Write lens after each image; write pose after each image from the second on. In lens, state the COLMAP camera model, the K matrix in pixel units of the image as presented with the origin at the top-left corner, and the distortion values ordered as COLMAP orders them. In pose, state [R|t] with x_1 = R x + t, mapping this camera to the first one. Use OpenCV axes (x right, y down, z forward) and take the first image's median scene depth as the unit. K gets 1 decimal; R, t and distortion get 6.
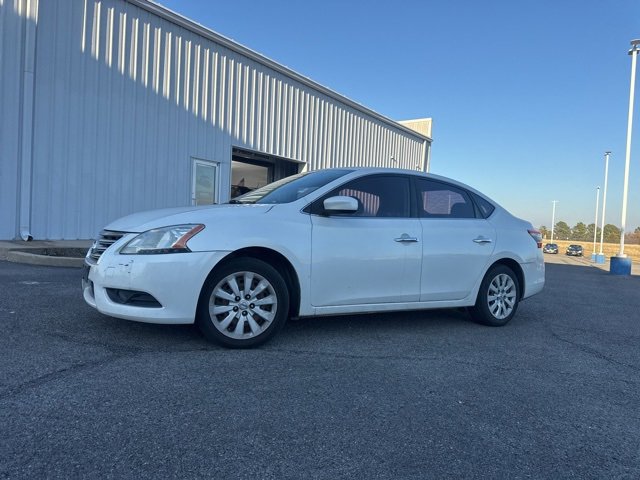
lens RADIAL K [[449.4, 0, 318.4], [0, 449.4, 237.5], [0, 0, 1]] dist [0.068164, -0.096198]
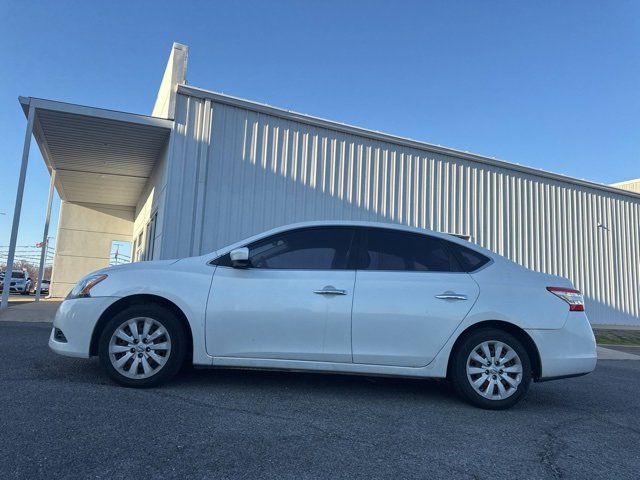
lens RADIAL K [[449.4, 0, 318.4], [0, 449.4, 237.5], [0, 0, 1]] dist [0.068164, -0.096198]
pose [[0.876063, -0.073697, -0.476532, 0.628574], [-0.018545, 0.982371, -0.186020, 0.066980], [0.481840, 0.171802, 0.859252, 0.162718]]
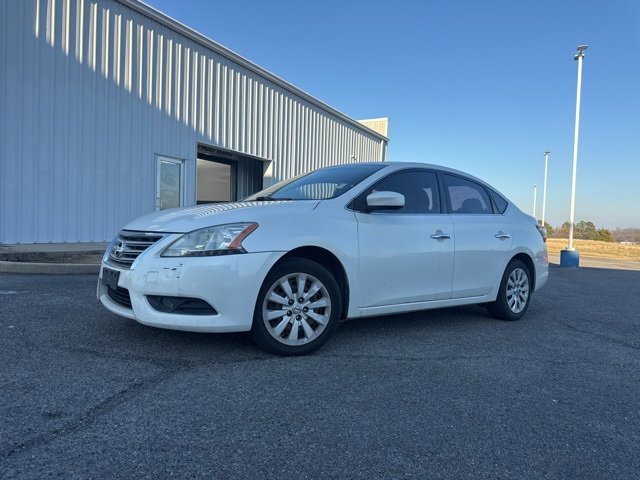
lens RADIAL K [[449.8, 0, 321.7], [0, 449.8, 240.2], [0, 0, 1]] dist [0.062962, -0.076466]
pose [[0.992348, -0.018177, 0.122124, -0.179720], [0.017244, 0.999814, 0.008690, 0.000892], [-0.122259, -0.006518, 0.992477, 0.057115]]
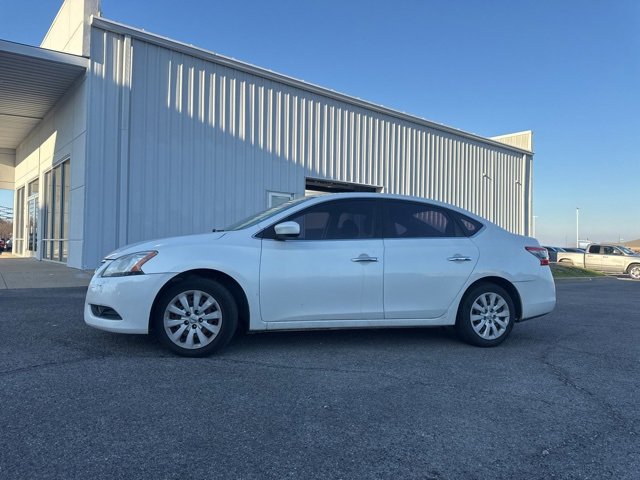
lens RADIAL K [[449.4, 0, 318.4], [0, 449.4, 237.5], [0, 0, 1]] dist [0.068164, -0.096198]
pose [[0.967032, -0.038659, -0.251703, 0.356487], [0.024473, 0.997943, -0.059249, 0.012913], [0.253476, 0.051135, 0.965989, -0.046399]]
